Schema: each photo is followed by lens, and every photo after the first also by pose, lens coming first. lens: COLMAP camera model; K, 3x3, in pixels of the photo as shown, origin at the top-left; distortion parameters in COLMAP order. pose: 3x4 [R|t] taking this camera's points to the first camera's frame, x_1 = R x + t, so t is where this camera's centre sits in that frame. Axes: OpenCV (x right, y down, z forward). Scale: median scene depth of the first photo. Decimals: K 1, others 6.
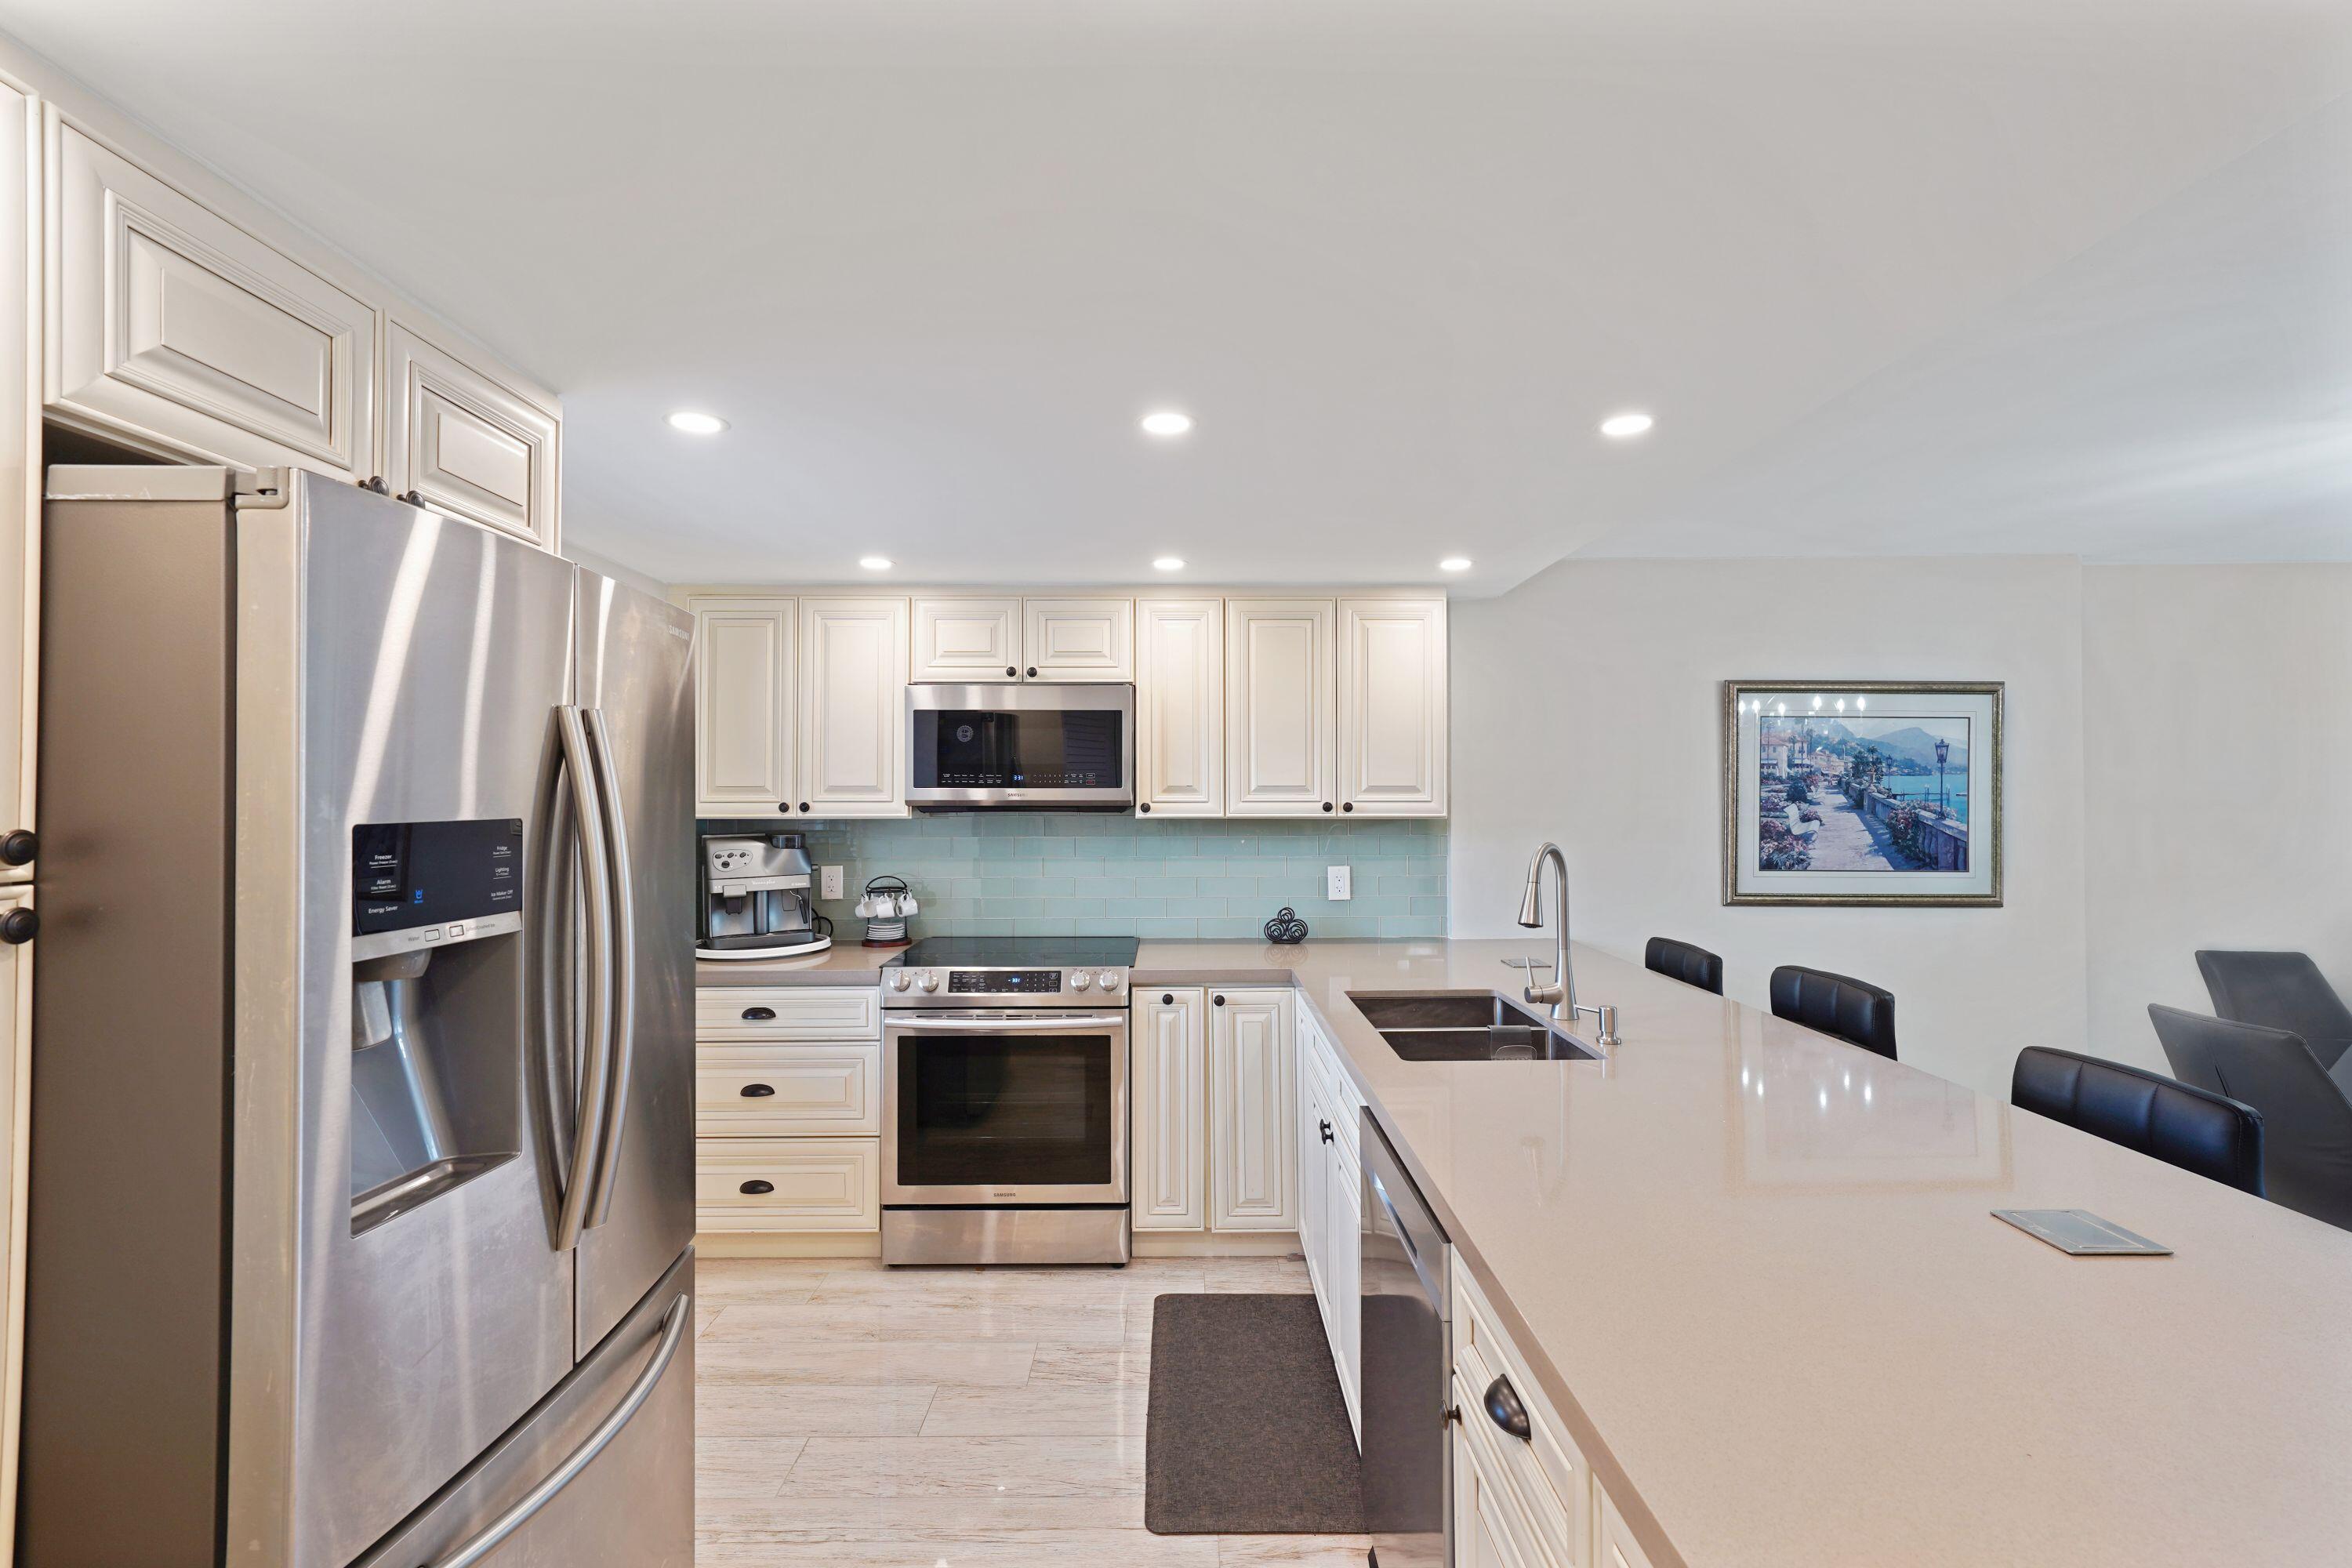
lens RADIAL K [[1029.5, 0, 1176.0], [0, 1029.5, 784.0], [0, 0, 1]] dist [0.001689, -0.000023]
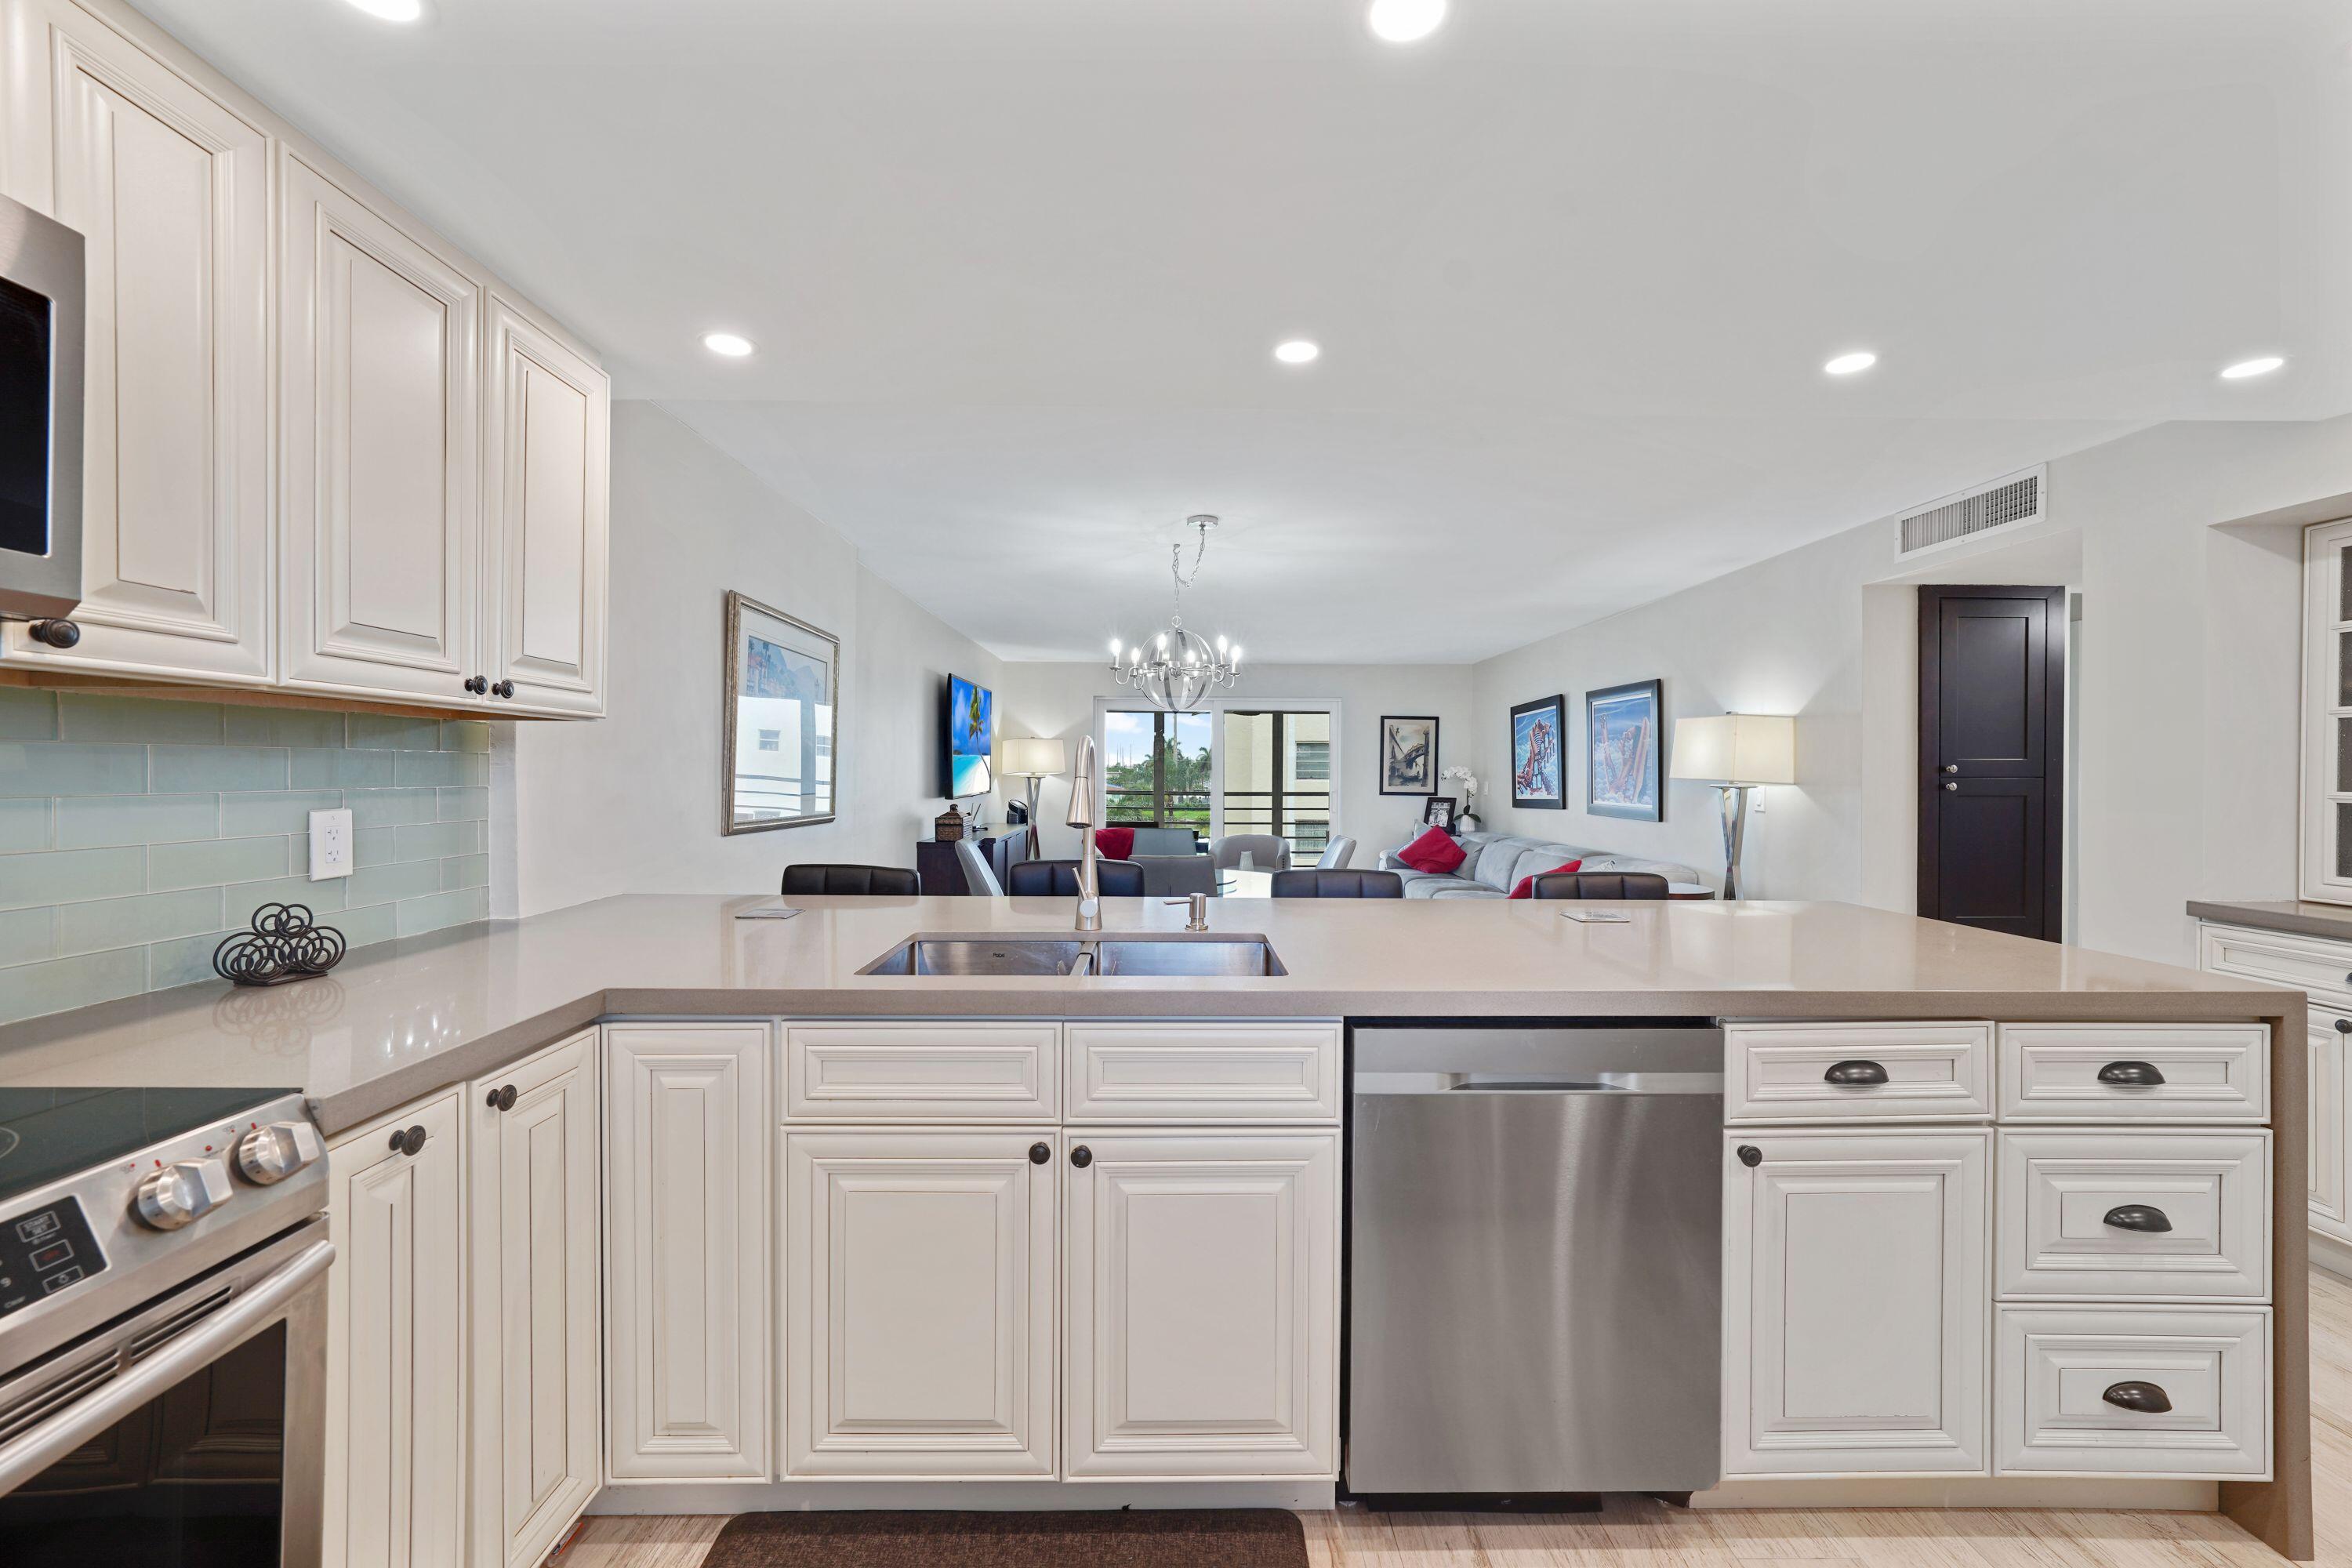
lens RADIAL K [[936.6, 0, 1182.8], [0, 936.6, 779.7], [0, 0, 1]] dist [-0.001362, 0.000300]
pose [[-0.017149, -0.004634, 0.999842, -0.306139], [-0.017003, 0.999846, 0.004343, 0.057486], [-0.999708, -0.016926, -0.017225, 0.608657]]
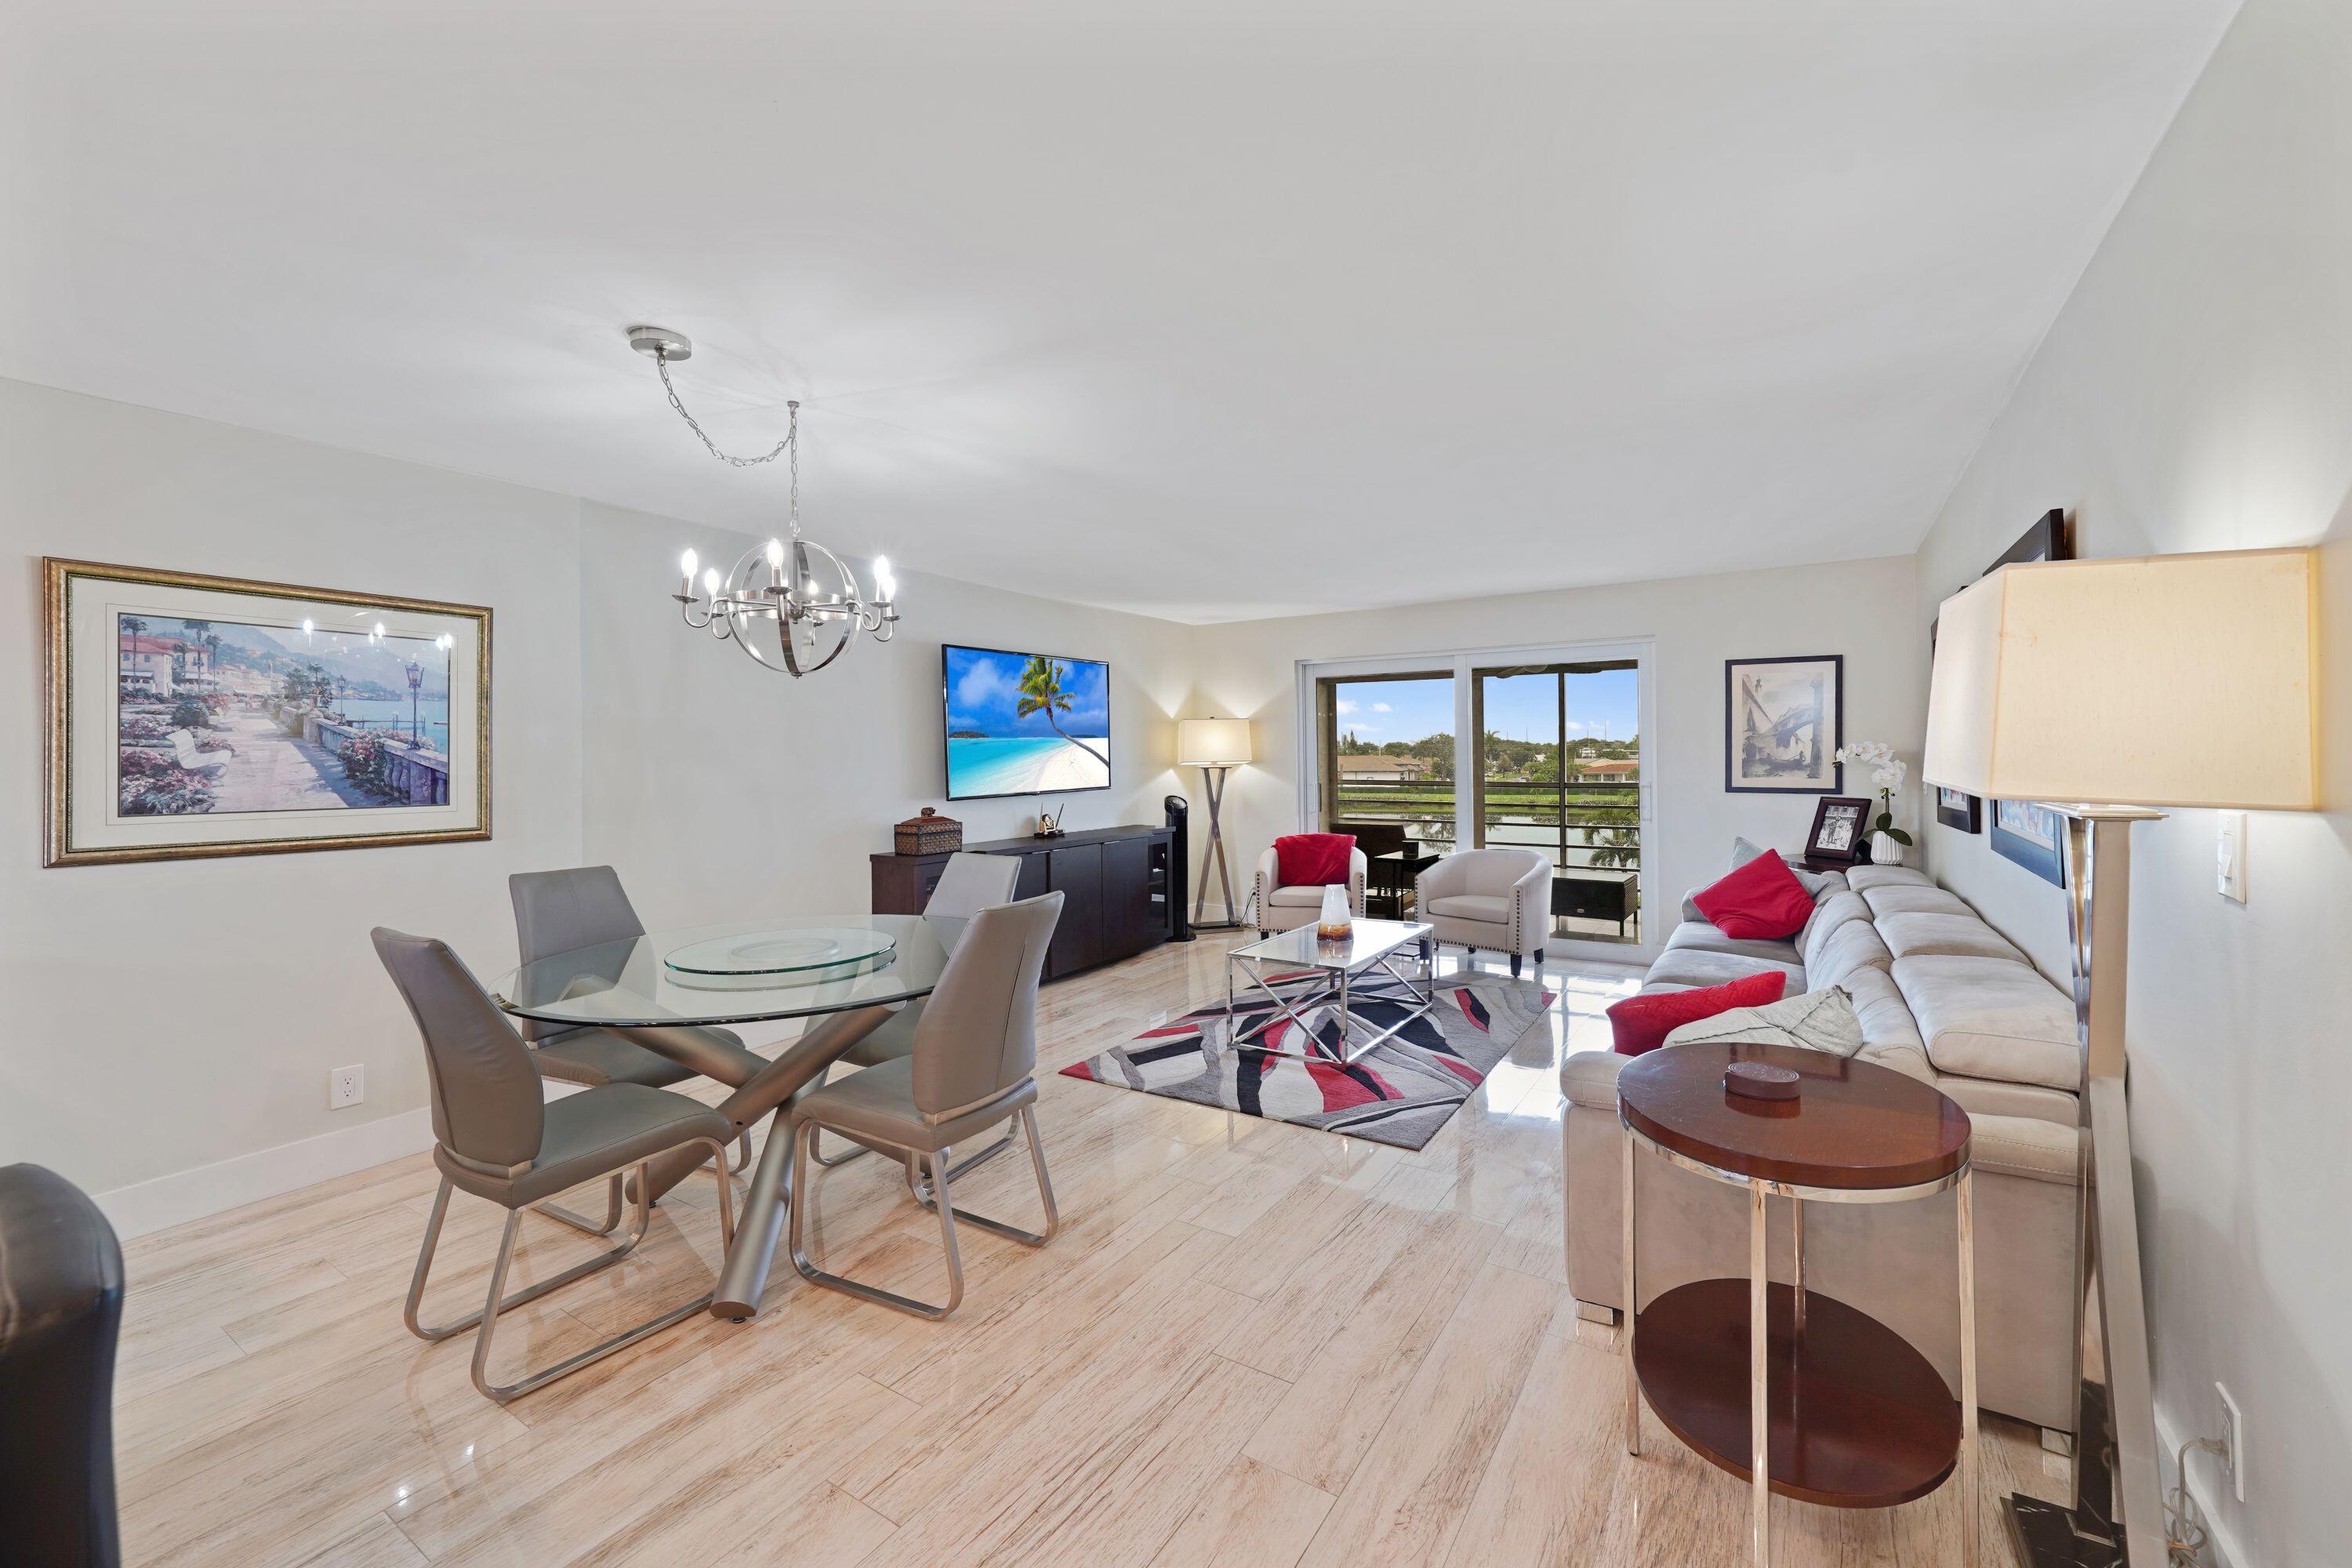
lens RADIAL K [[960.0, 0, 1191.4], [0, 960.0, 758.8], [0, 0, 1]] dist [-0.002596, 0.003382]
pose [[0.540071, -0.006652, 0.841593, 0.397383], [-0.000744, 0.999965, 0.008381, 0.035050], [-0.841619, -0.005152, 0.540047, -0.044505]]
